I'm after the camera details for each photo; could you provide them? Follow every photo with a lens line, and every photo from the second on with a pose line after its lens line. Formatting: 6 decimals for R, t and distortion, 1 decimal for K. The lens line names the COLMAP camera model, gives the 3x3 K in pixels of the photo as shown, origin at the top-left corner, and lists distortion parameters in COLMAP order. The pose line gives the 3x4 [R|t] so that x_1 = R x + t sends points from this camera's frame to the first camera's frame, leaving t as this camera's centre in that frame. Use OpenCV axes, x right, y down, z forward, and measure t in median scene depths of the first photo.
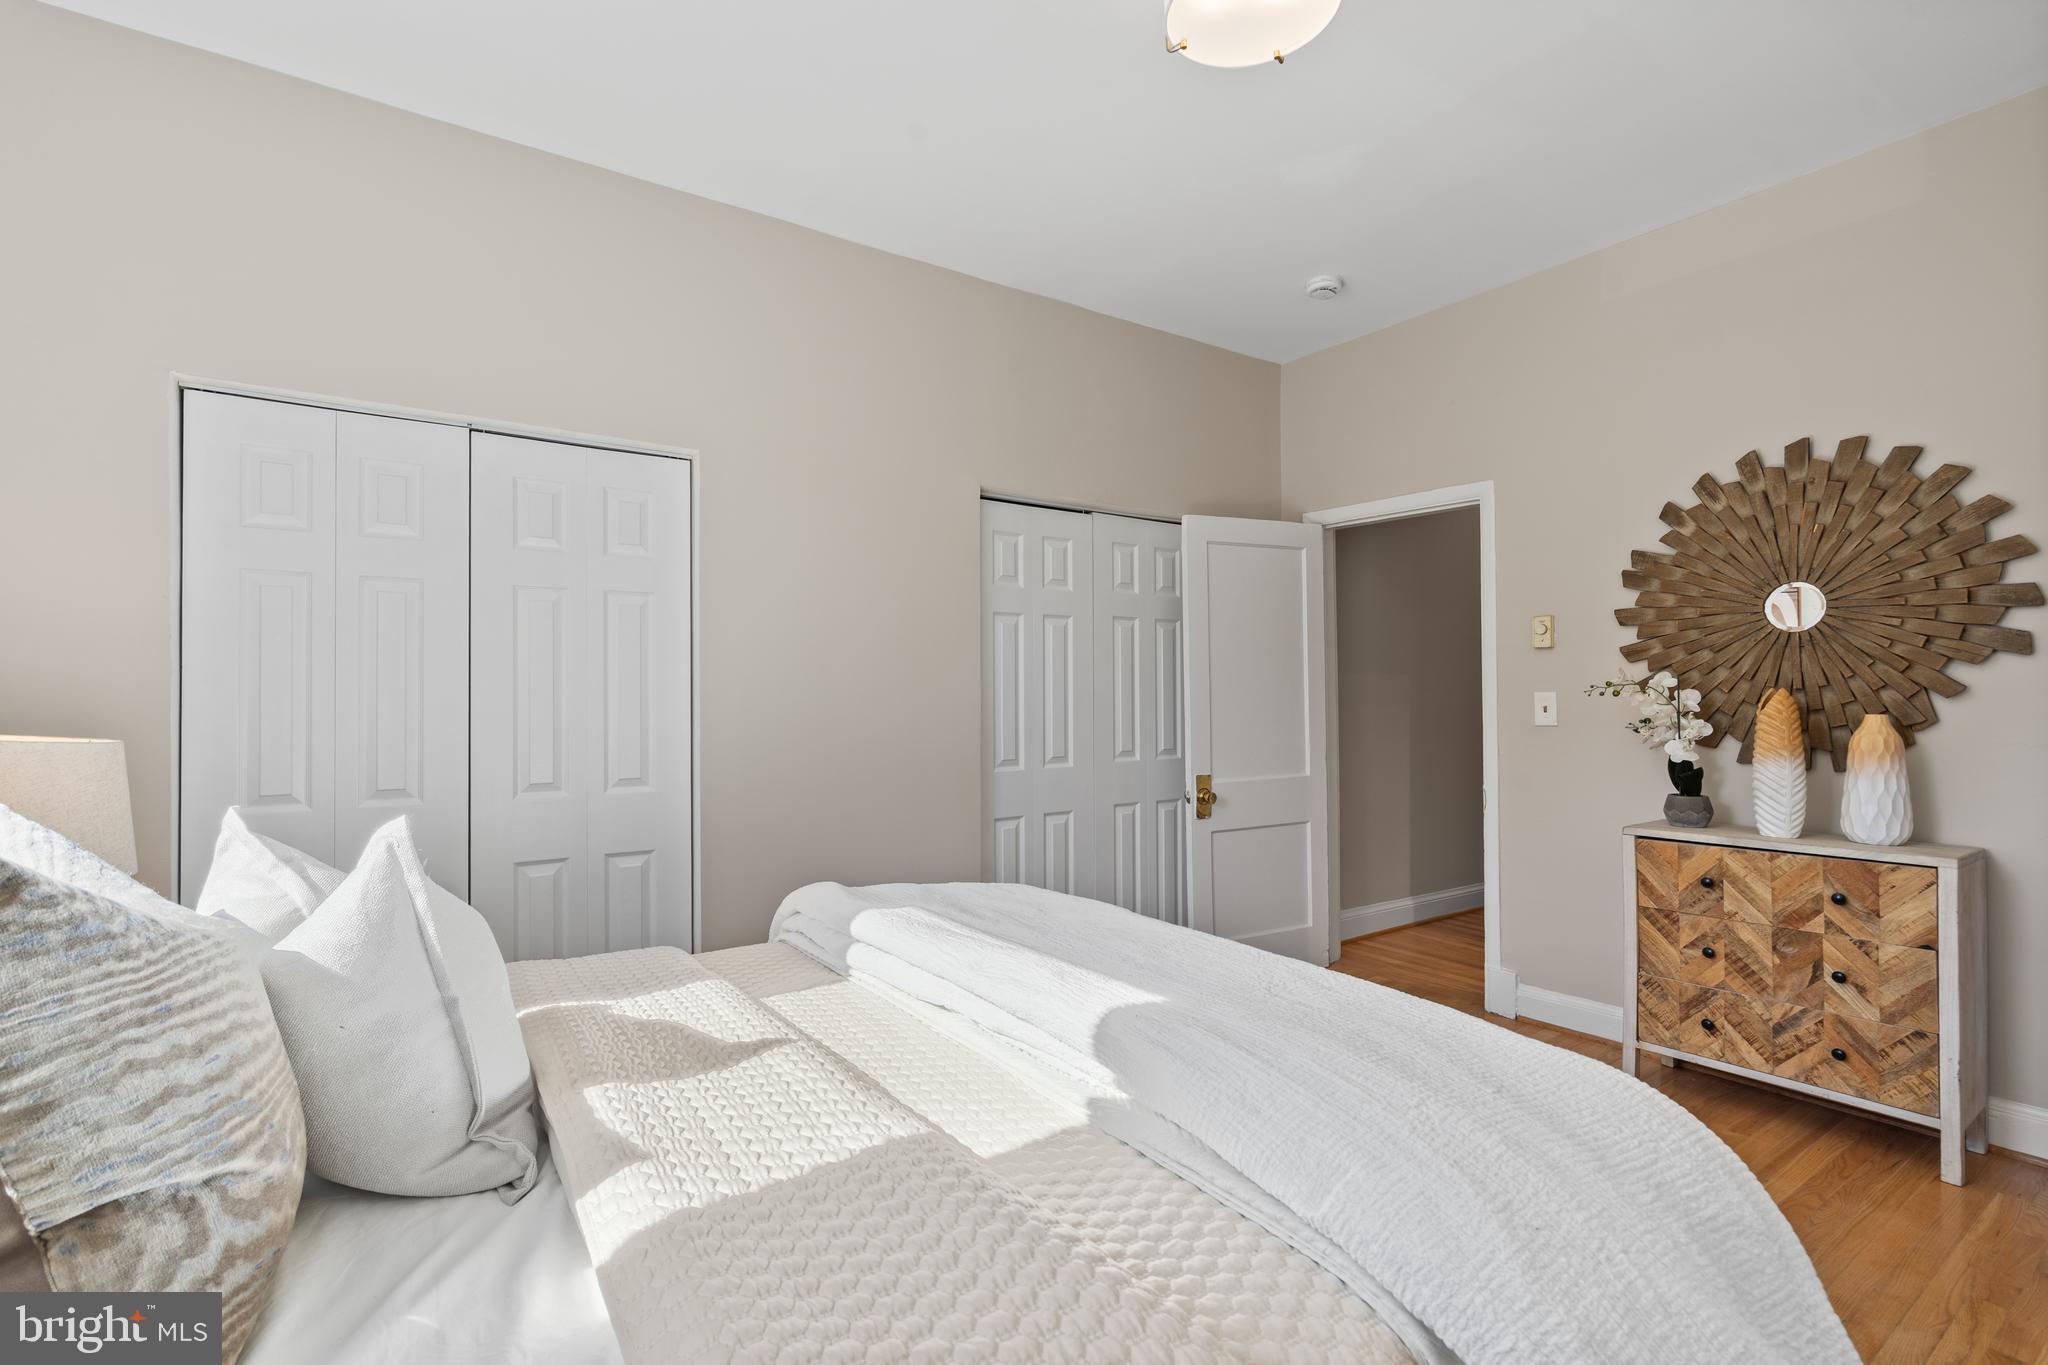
lens RADIAL K [[944.6, 0, 1023.4], [0, 944.6, 689.8], [0, 0, 1]] dist [-0.004886, 0.002887]
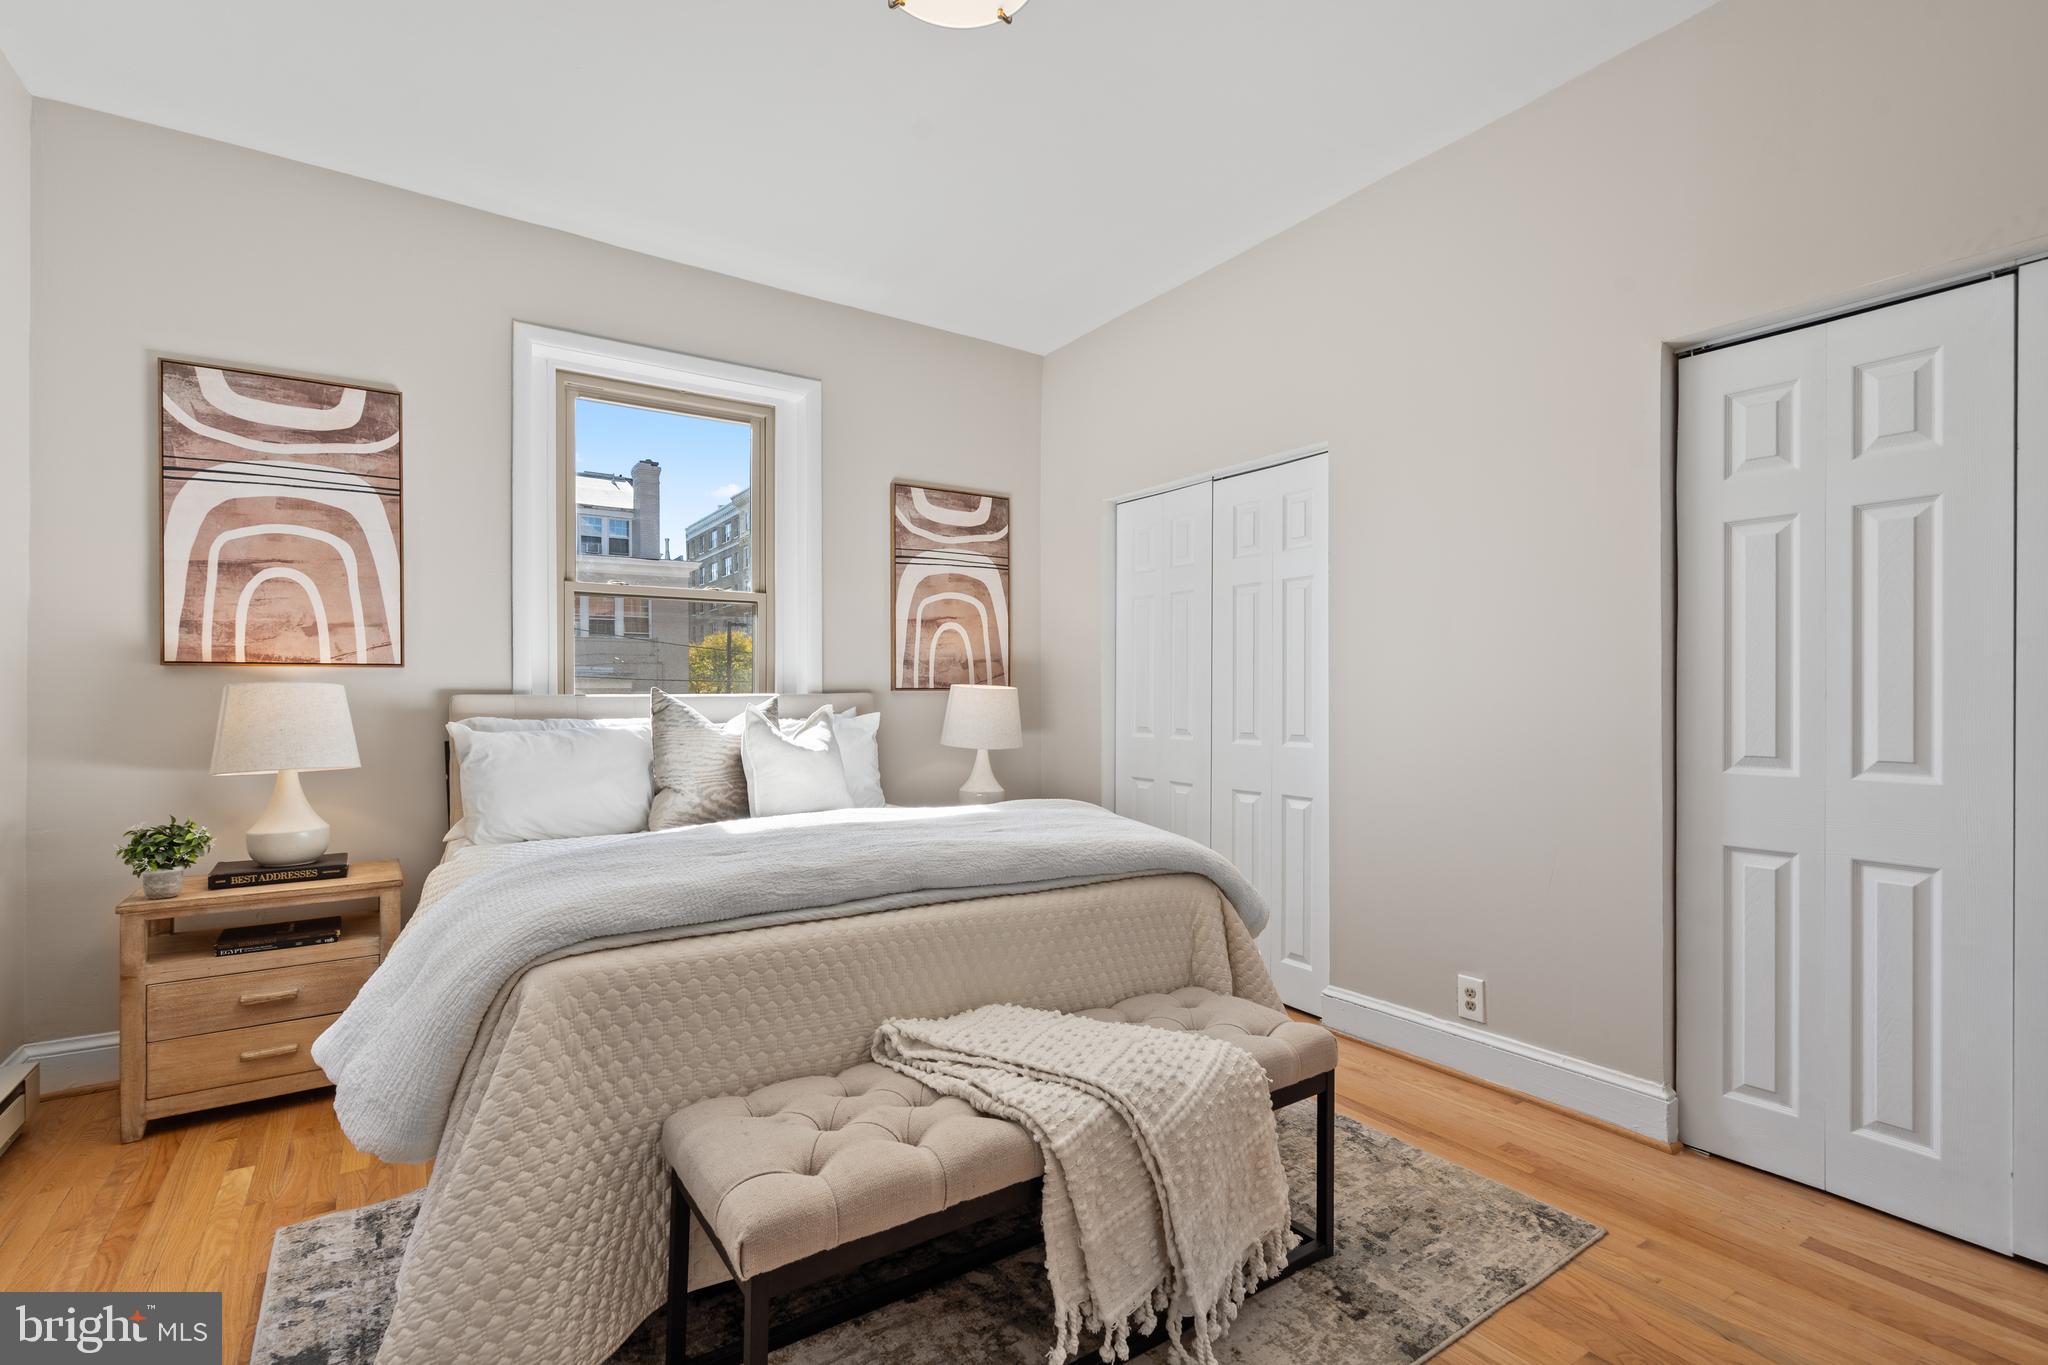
lens RADIAL K [[944.6, 0, 1024.4], [0, 944.6, 686.4], [0, 0, 1]] dist [-0.004886, 0.002887]
pose [[-0.015671, 0.006220, -0.999858, 0.607510], [0.020951, 0.999763, 0.005891, 0.014413], [0.999658, -0.020856, -0.015797, 0.529462]]
